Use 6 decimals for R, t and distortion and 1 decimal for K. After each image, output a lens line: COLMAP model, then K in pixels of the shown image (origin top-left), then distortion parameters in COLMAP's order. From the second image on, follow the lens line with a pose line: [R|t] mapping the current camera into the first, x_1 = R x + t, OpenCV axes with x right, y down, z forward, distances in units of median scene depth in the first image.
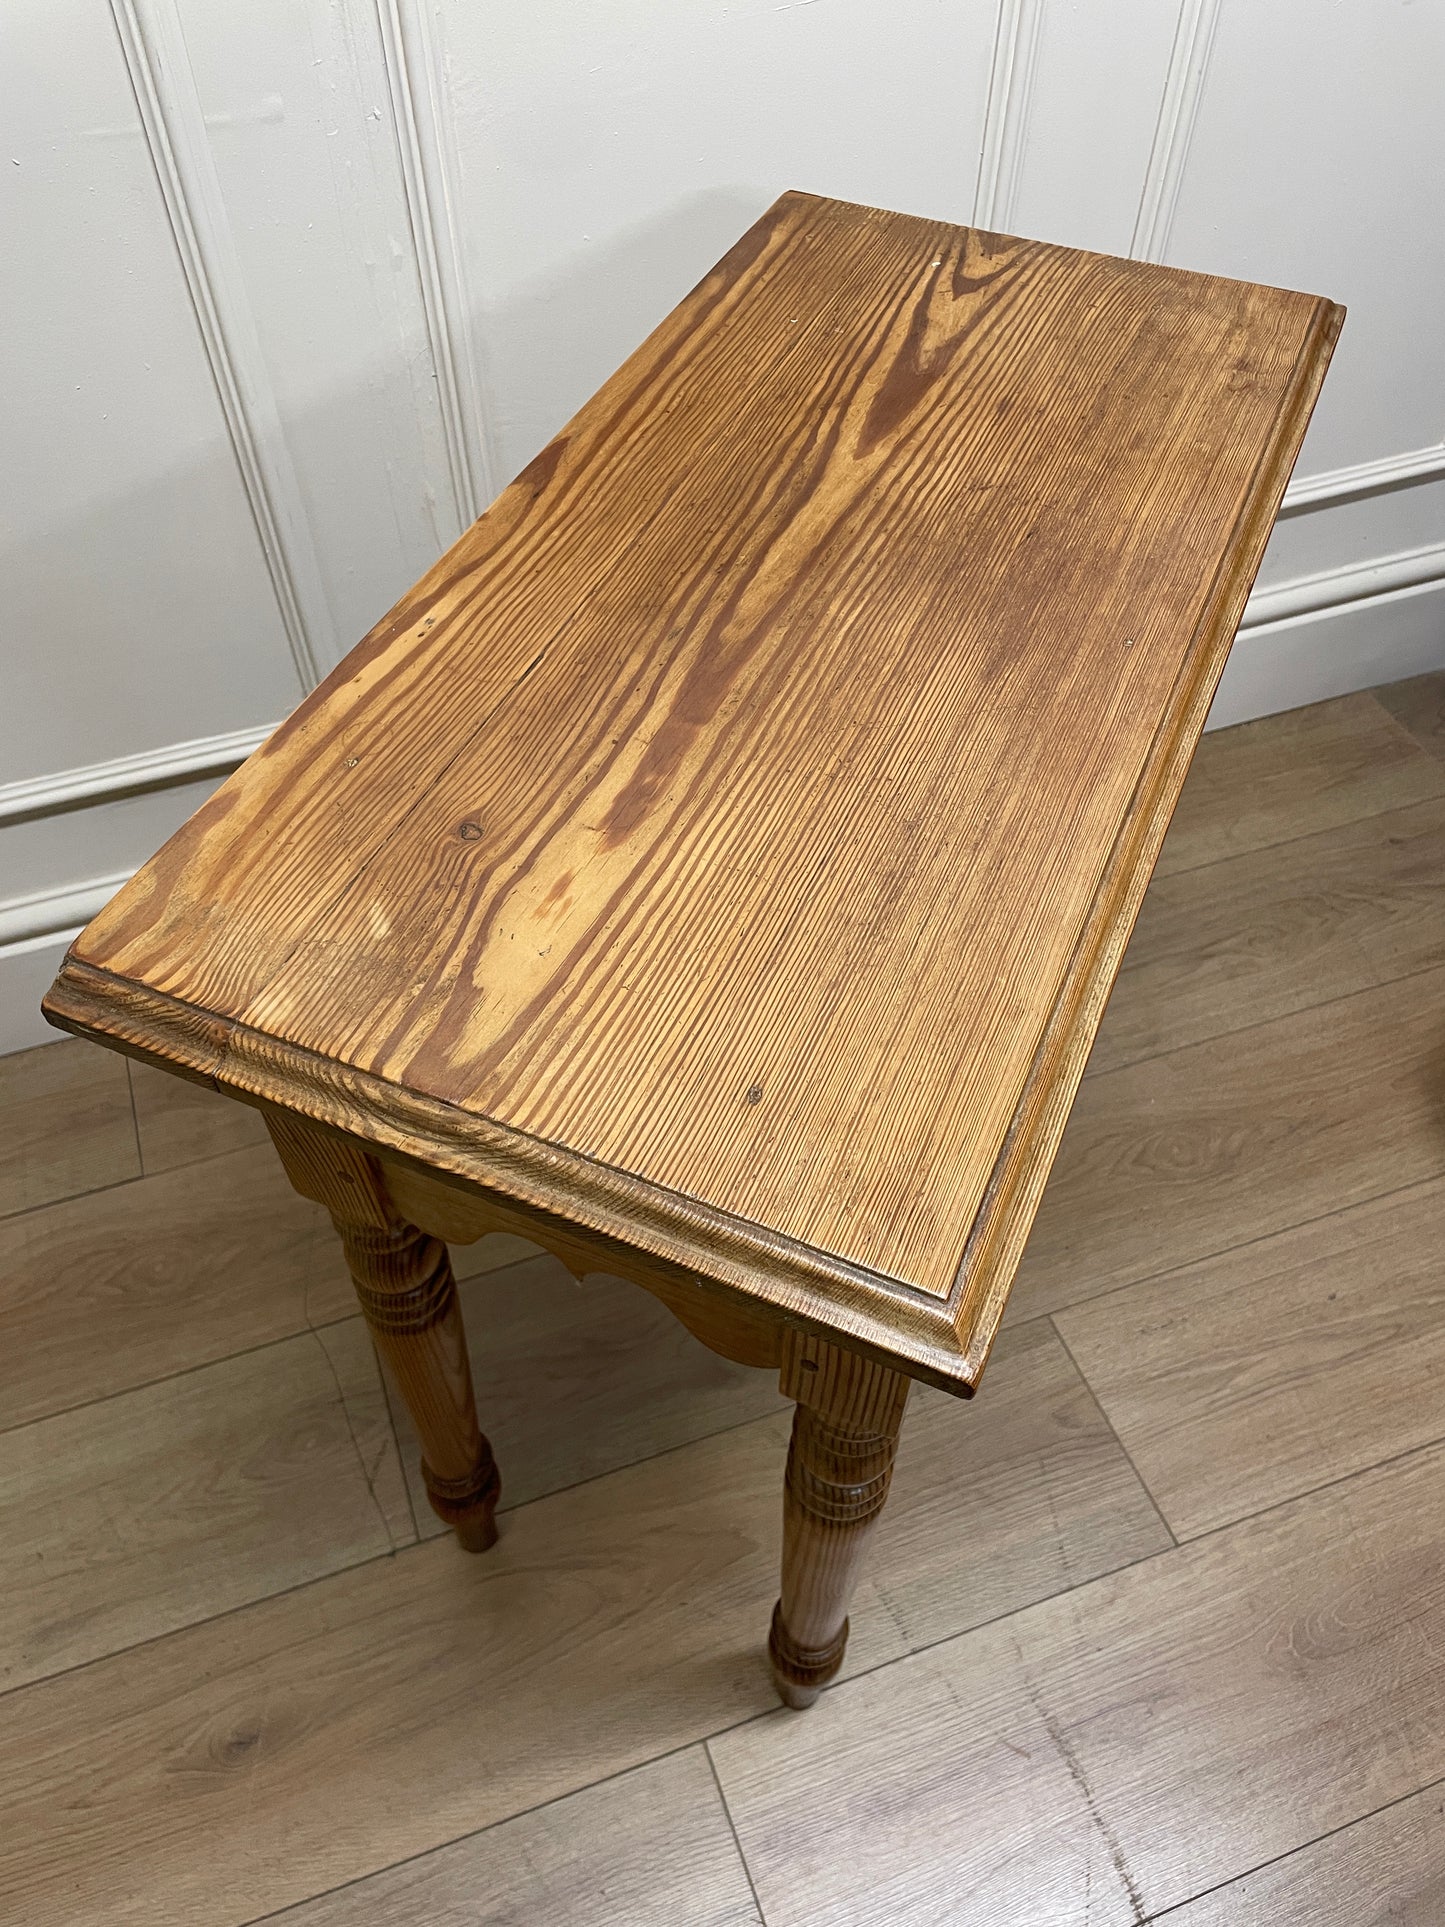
lens RADIAL K [[1463.7, 0, 710.7], [0, 1463.7, 944.2], [0, 0, 1]] dist [0.060568, -0.084755]
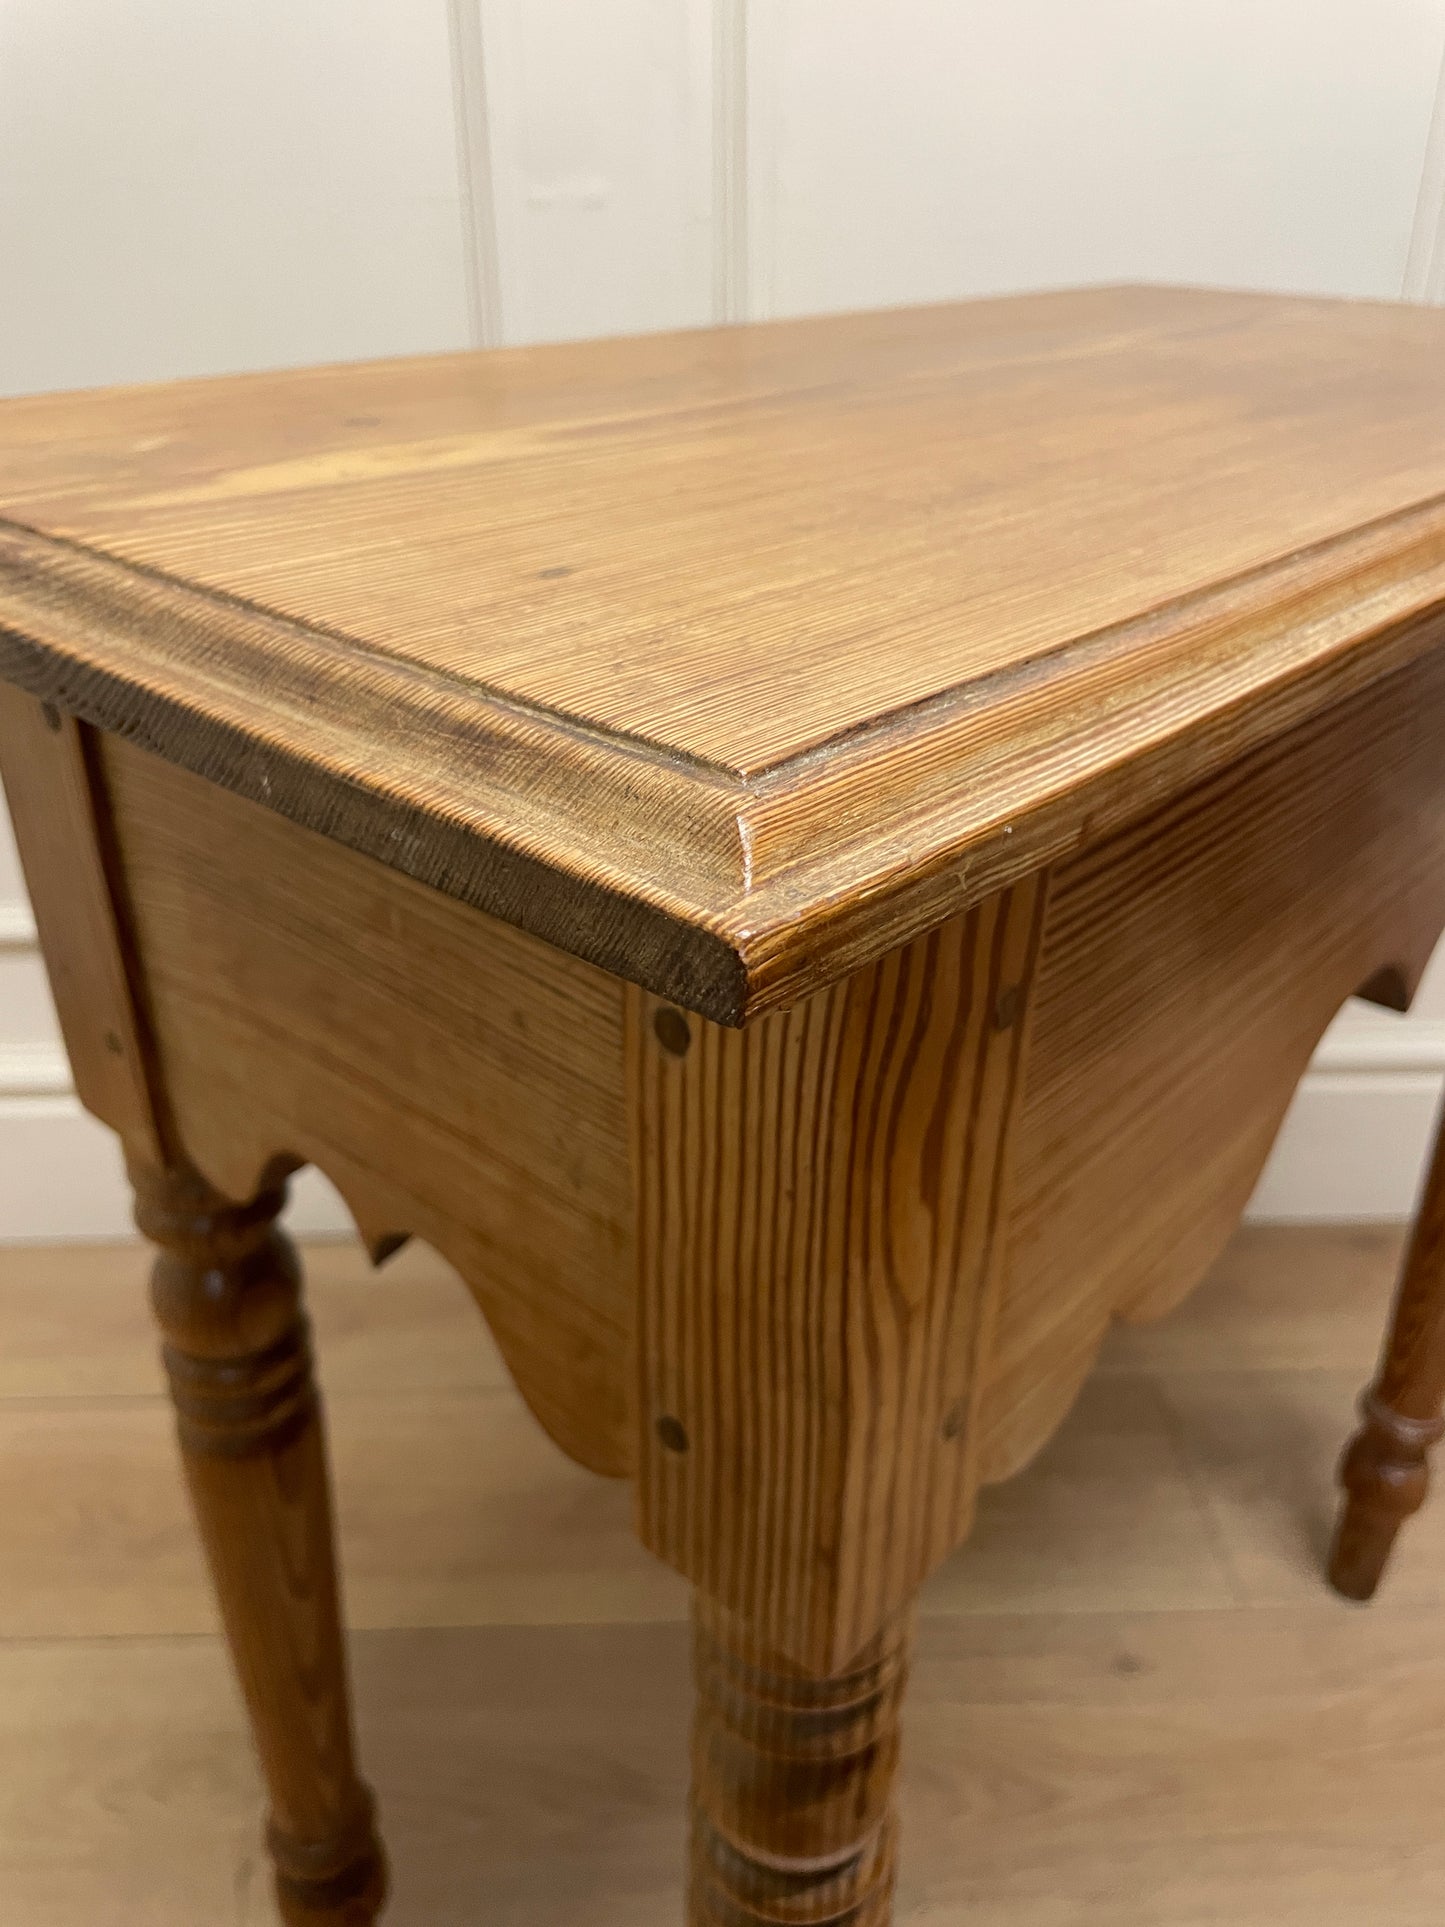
lens RADIAL K [[1460.6, 0, 733.0], [0, 1460.6, 927.1], [0, 0, 1]] dist [0.078305, -0.107680]
pose [[0.950444, 0.144774, -0.275131, 0.103800], [-0.240445, 0.903297, -0.355304, 0.160642], [0.197087, 0.403850, 0.893343, 0.264312]]
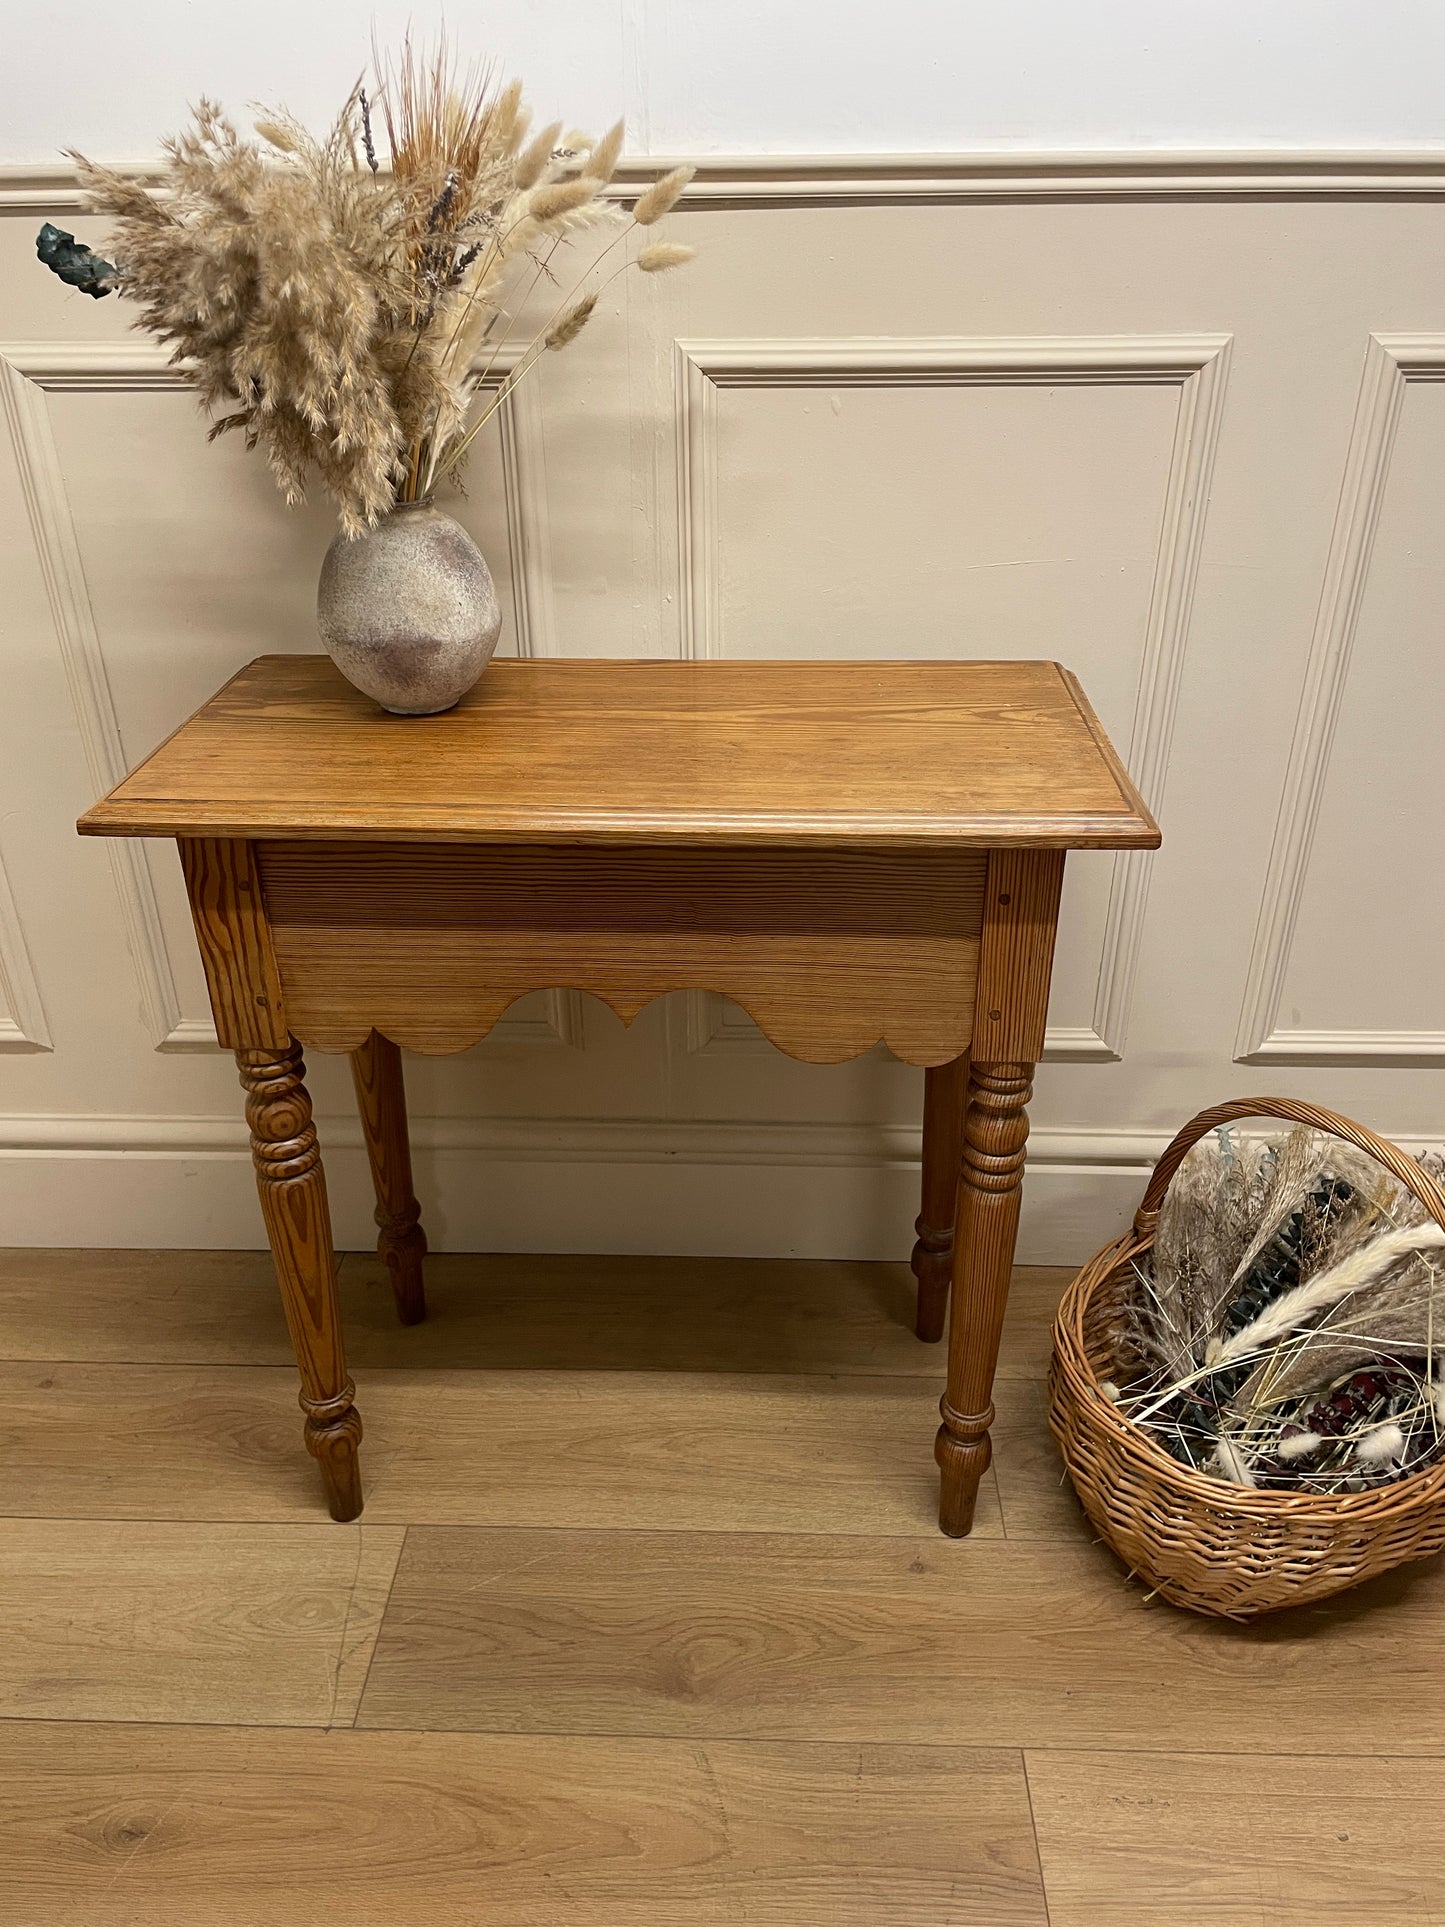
lens RADIAL K [[1460.6, 0, 725.9], [0, 1460.6, 944.3], [0, 0, 1]] dist [0.078305, -0.107680]
pose [[0.927165, 0.176930, -0.330244, 0.295609], [-0.287702, 0.900858, -0.325089, 0.161280], [0.239985, 0.396423, 0.886147, -0.102522]]
